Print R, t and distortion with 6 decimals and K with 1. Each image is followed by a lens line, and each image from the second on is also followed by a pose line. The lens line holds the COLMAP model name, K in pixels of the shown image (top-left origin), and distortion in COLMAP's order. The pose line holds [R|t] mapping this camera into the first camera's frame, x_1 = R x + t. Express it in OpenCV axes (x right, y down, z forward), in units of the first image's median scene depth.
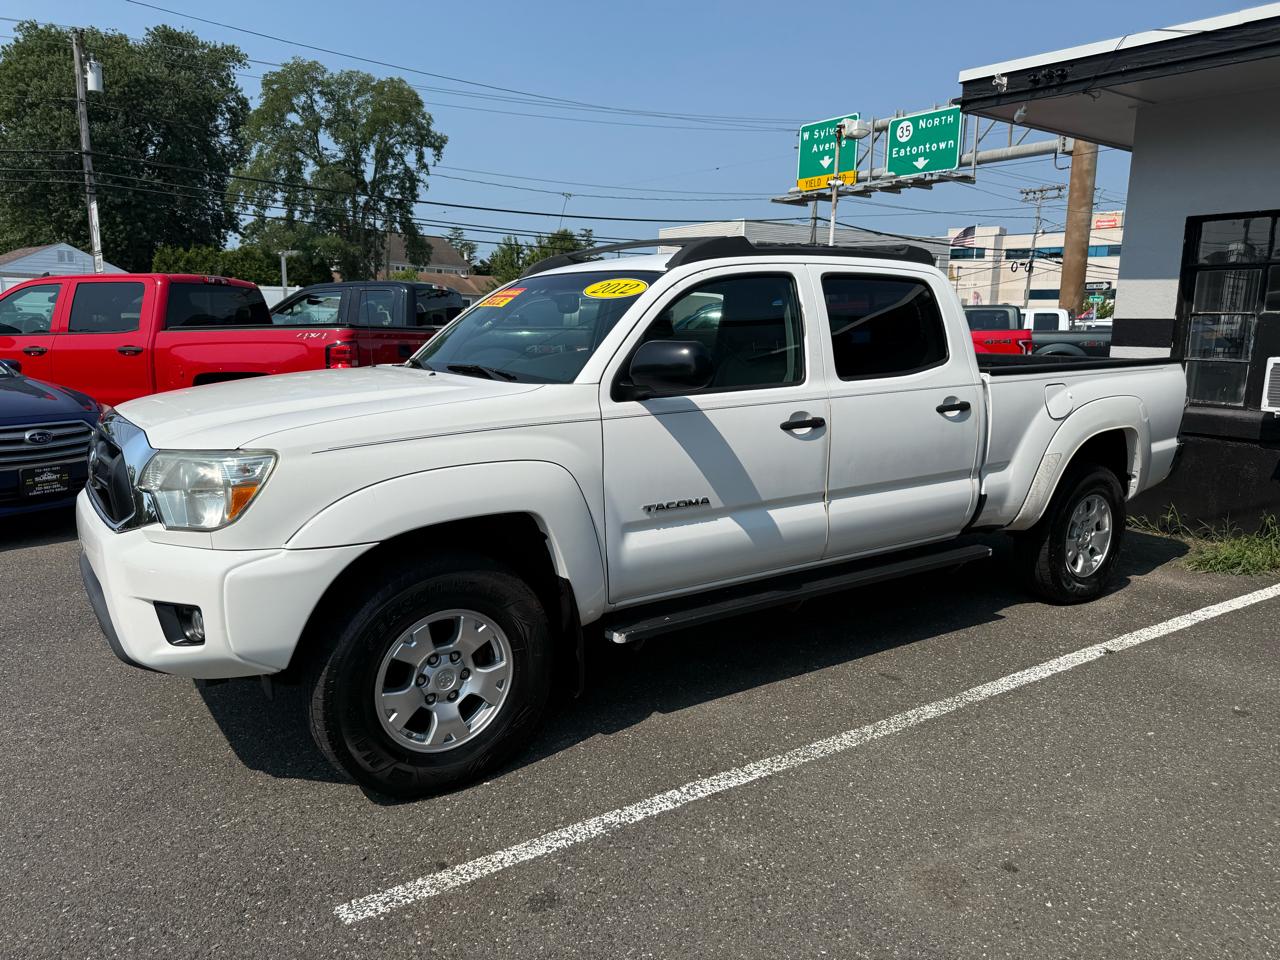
lens RADIAL K [[909.1, 0, 637.7], [0, 909.1, 476.8], [0, 0, 1]] dist [0.032112, -0.039358]
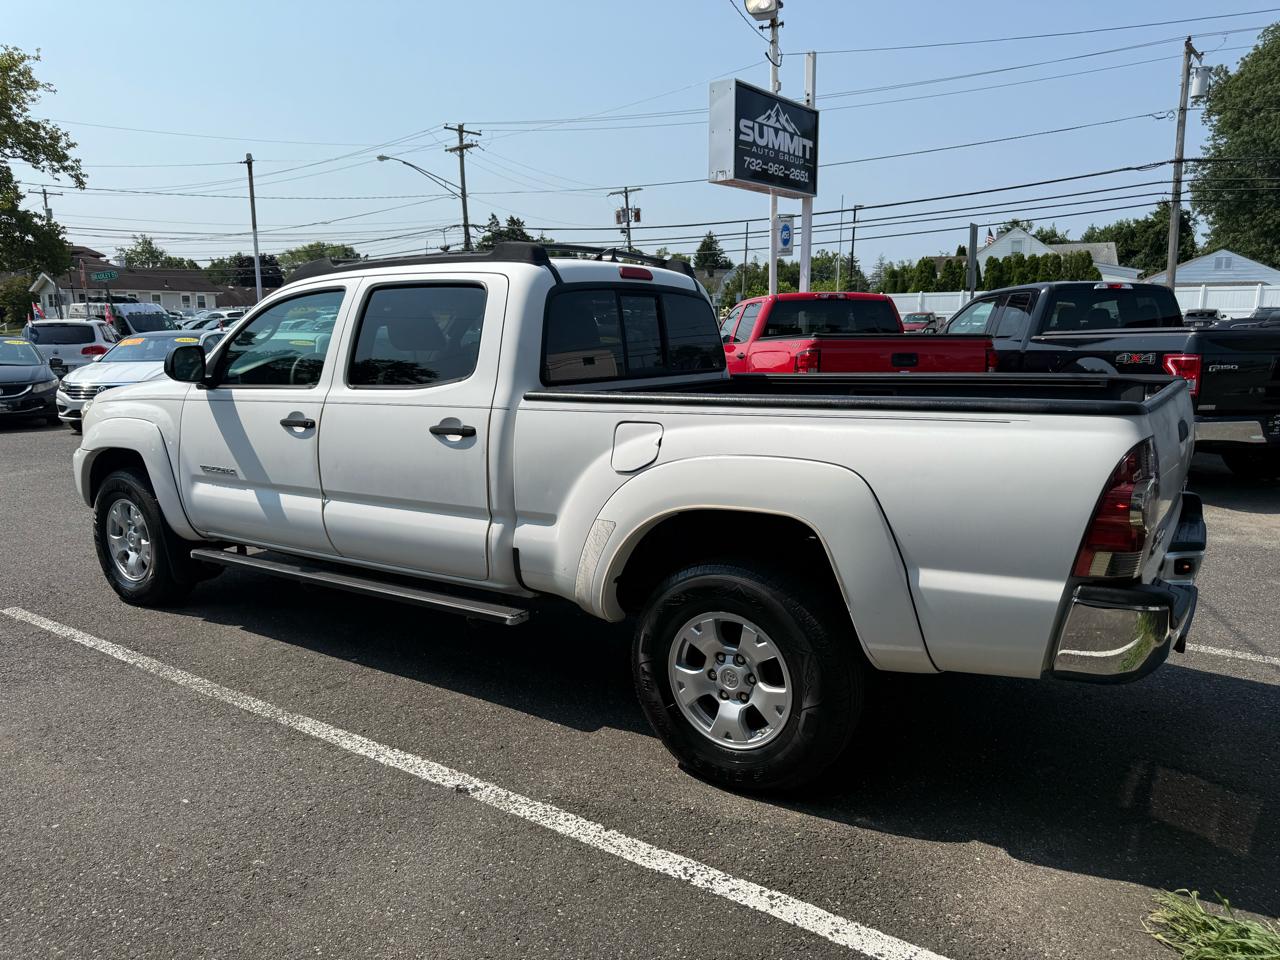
lens RADIAL K [[909.1, 0, 646.0], [0, 909.1, 489.2], [0, 0, 1]] dist [0.032112, -0.039358]
pose [[0.361842, 0.150114, -0.920074, 0.812015], [-0.145014, 0.984000, 0.103514, -0.091983], [0.920891, 0.095968, 0.377822, 0.574415]]
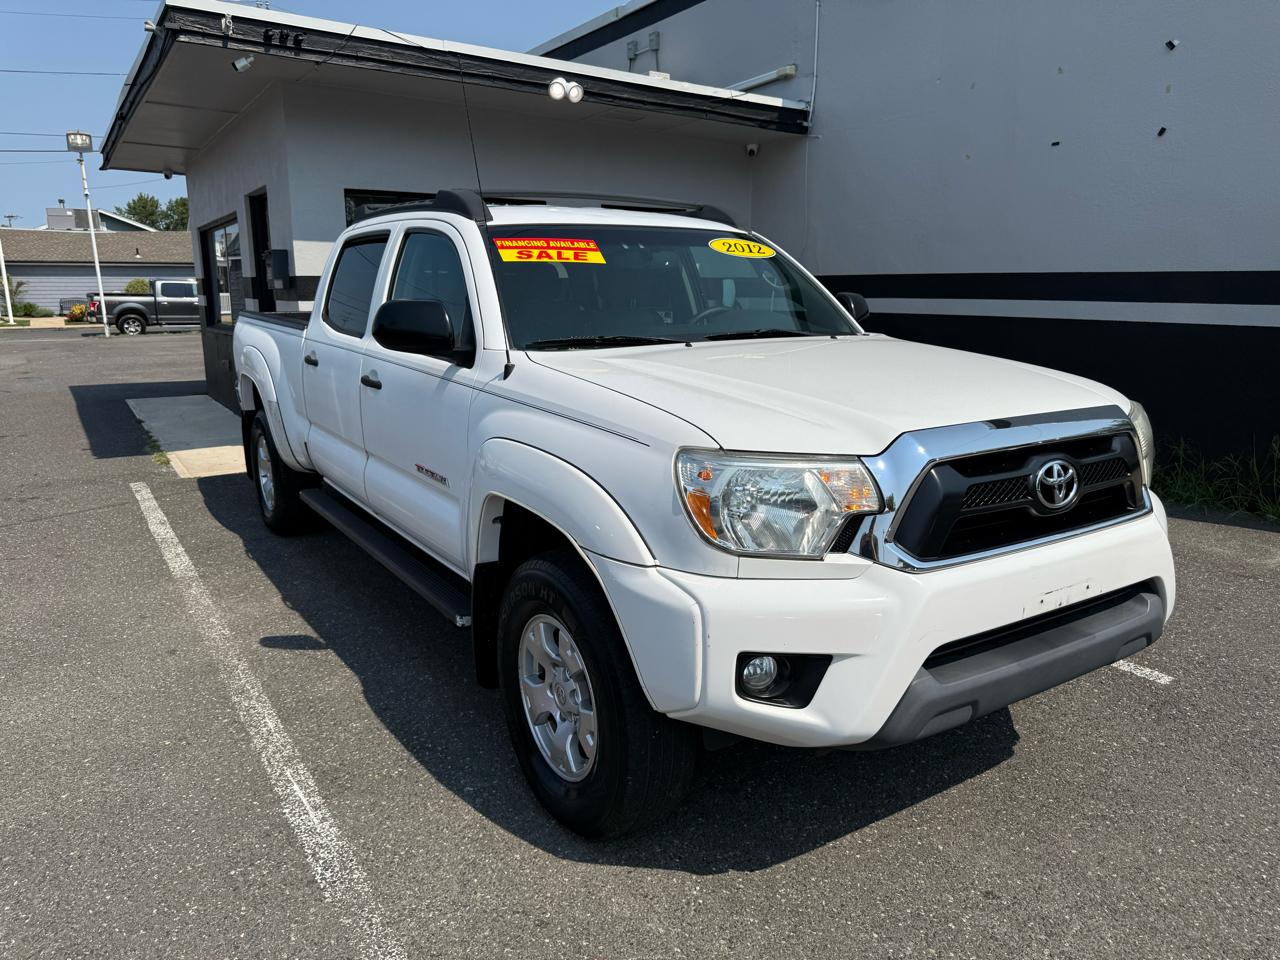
lens RADIAL K [[909.1, 0, 638.1], [0, 909.1, 471.0], [0, 0, 1]] dist [0.032112, -0.039358]
pose [[0.038621, -0.213107, 0.976265, -0.643695], [0.173246, 0.963626, 0.203494, -0.111758], [-0.984121, 0.161274, 0.074136, 0.623405]]
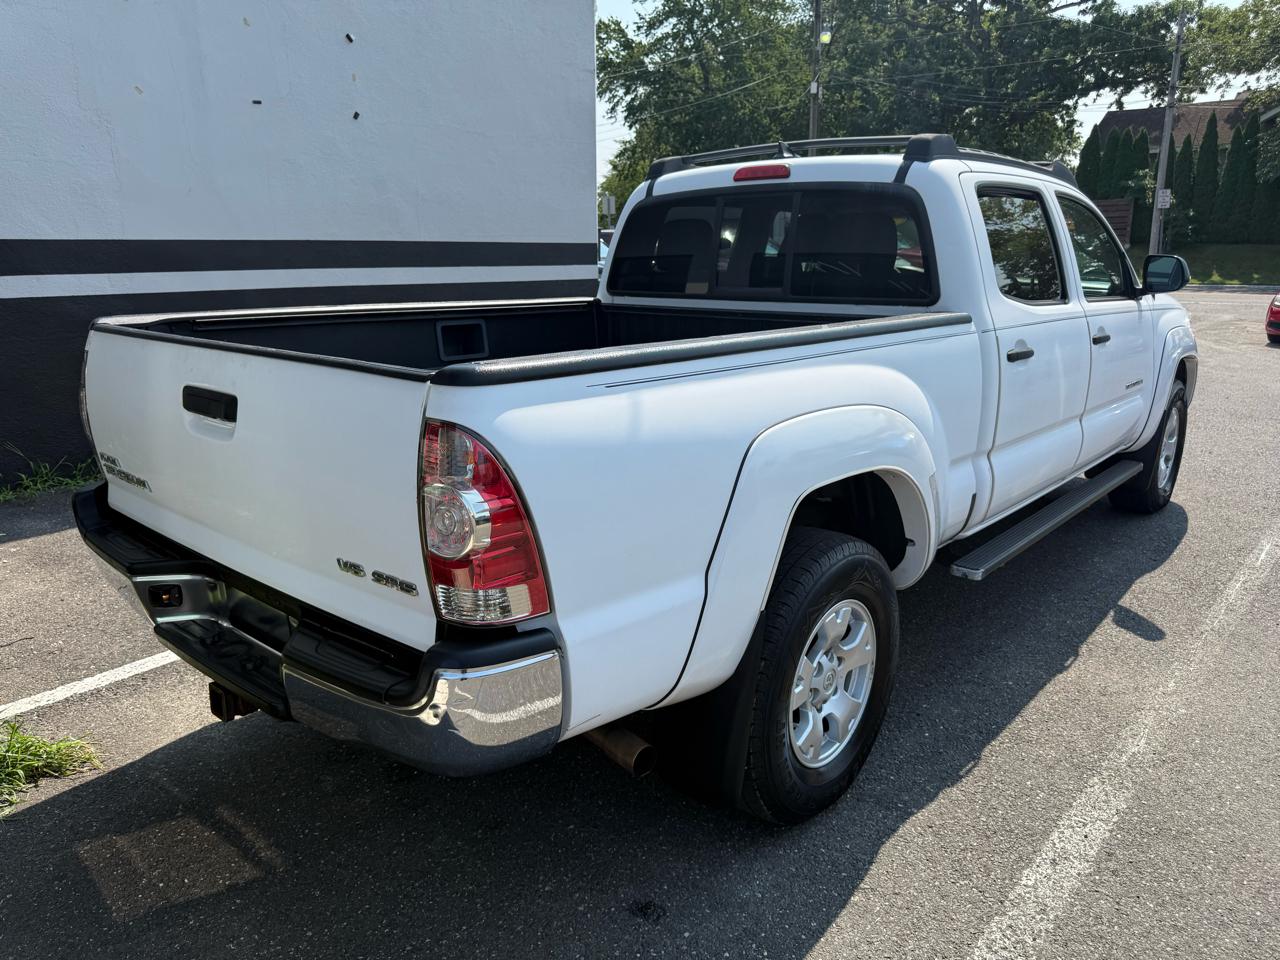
lens RADIAL K [[909.1, 0, 629.2], [0, 909.1, 489.8], [0, 0, 1]] dist [0.032112, -0.039358]
pose [[-0.973116, 0.055278, -0.223584, 0.394421], [-0.042597, 0.910827, 0.410584, -0.225075], [0.226342, 0.409070, -0.883986, 1.347085]]
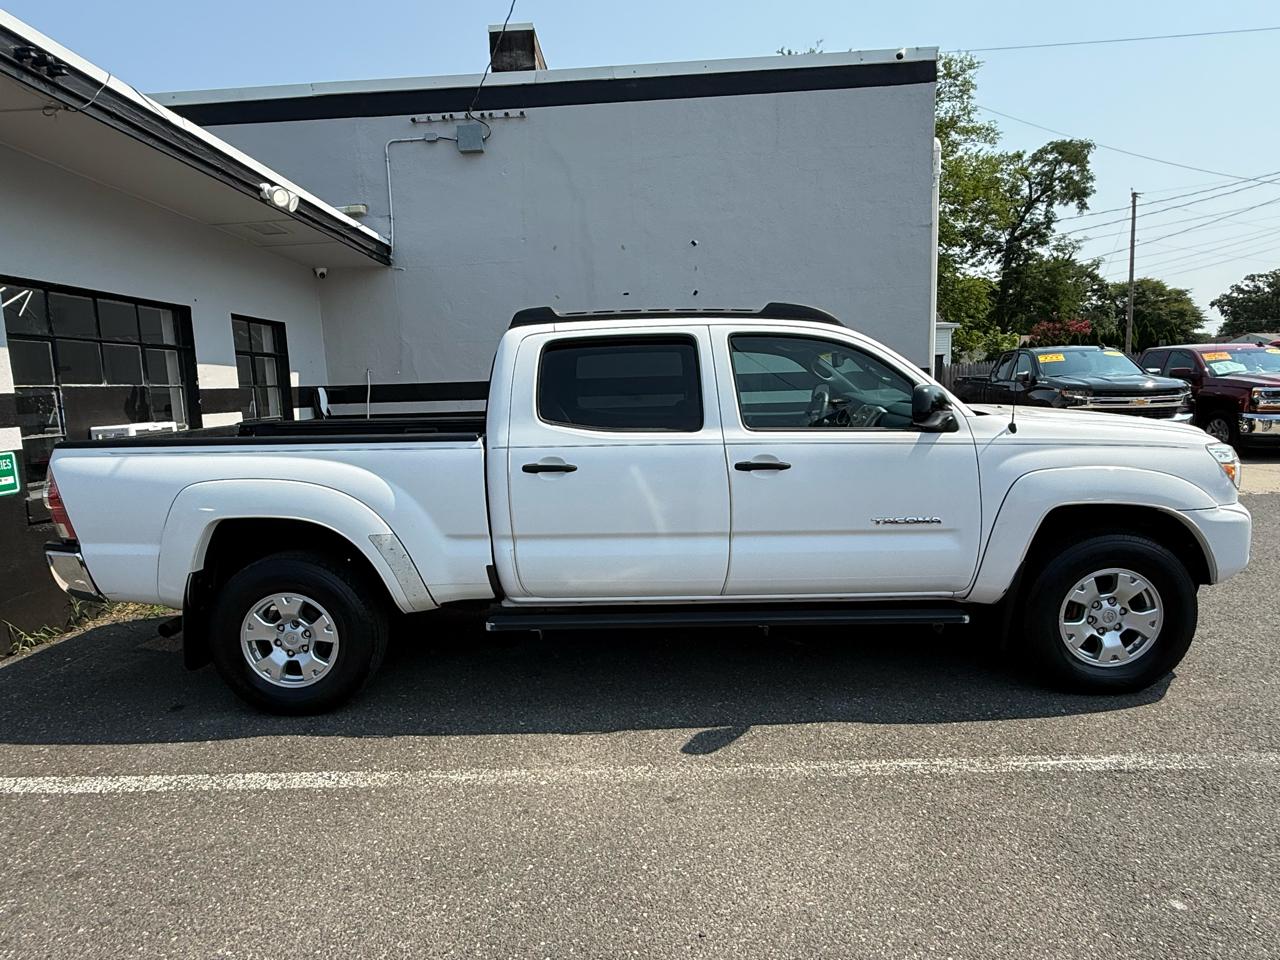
lens RADIAL K [[748.9, 0, 629.4], [0, 748.9, 482.5], [0, 0, 1]] dist [-0.008778, 0.007925]
pose [[-0.799946, -0.064091, 0.596640, -0.308949], [0.126113, 0.954118, 0.271578, -0.223869], [-0.586670, 0.292492, -0.755160, 1.291834]]
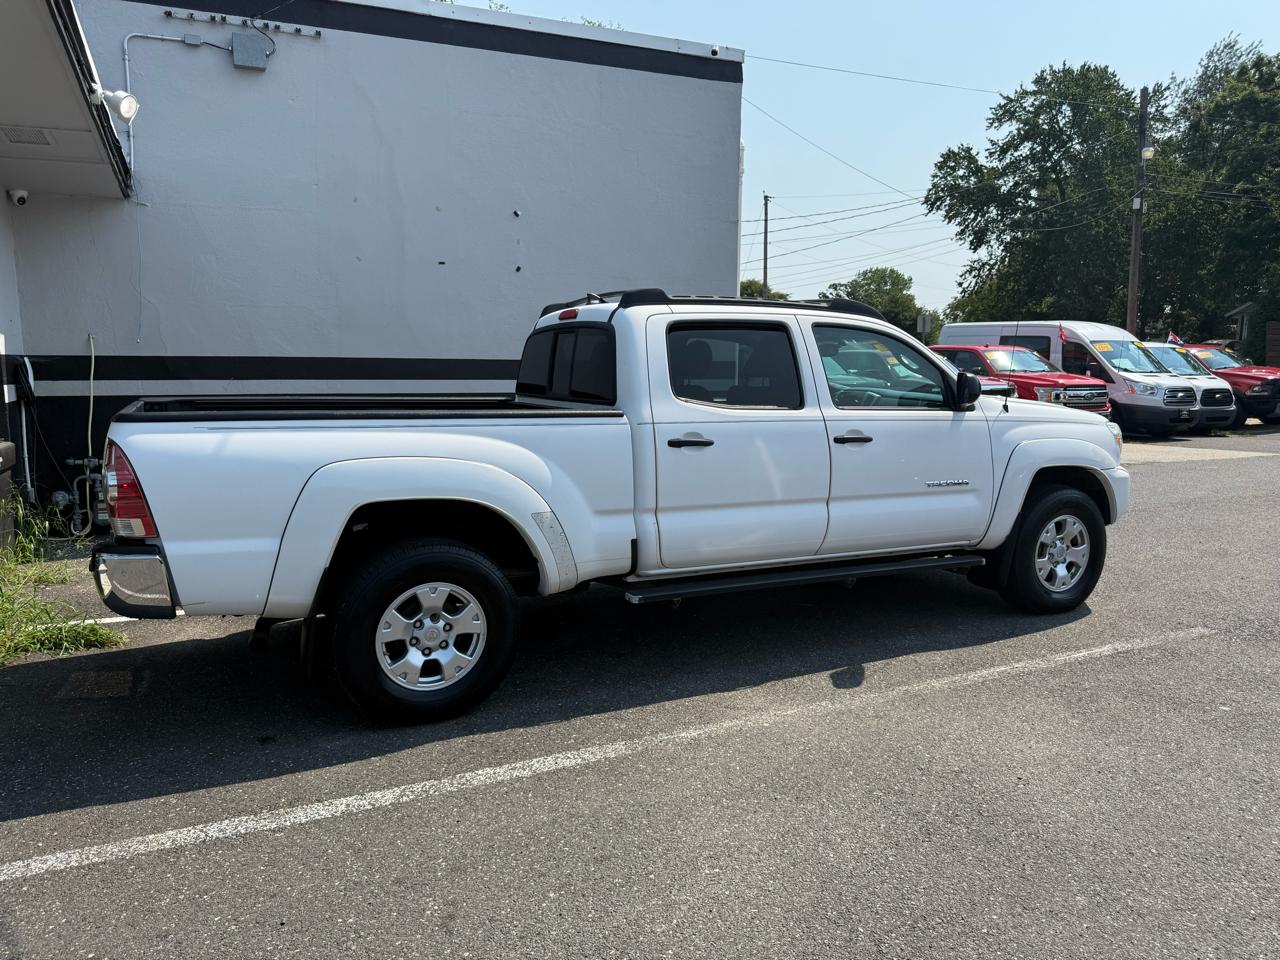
lens RADIAL K [[909.1, 0, 630.6], [0, 909.1, 475.1], [0, 0, 1]] dist [0.032112, -0.039358]
pose [[-0.985309, -0.029819, 0.168156, -0.009006], [0.019640, 0.958319, 0.285024, -0.267476], [-0.169646, 0.284140, -0.943655, 1.579185]]
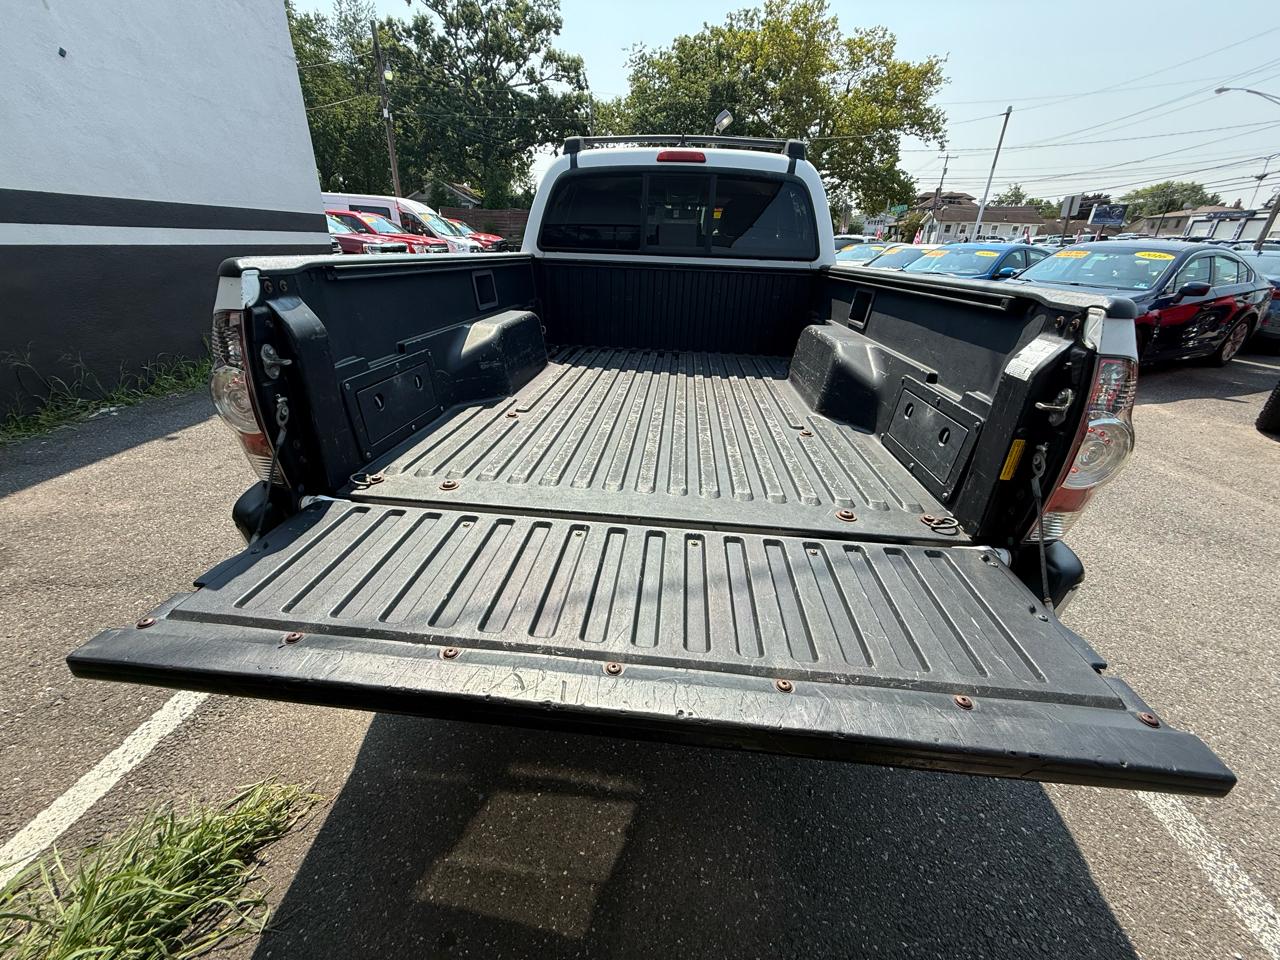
lens RADIAL K [[515.4, 0, 636.6], [0, 515.4, 480.4], [0, 0, 1]] dist [-0.000260, 0.000273]
pose [[-0.649372, 0.293869, -0.701397, 0.580283], [-0.164735, 0.846060, 0.506996, -0.160147], [0.742414, 0.444774, -0.500997, 1.101487]]
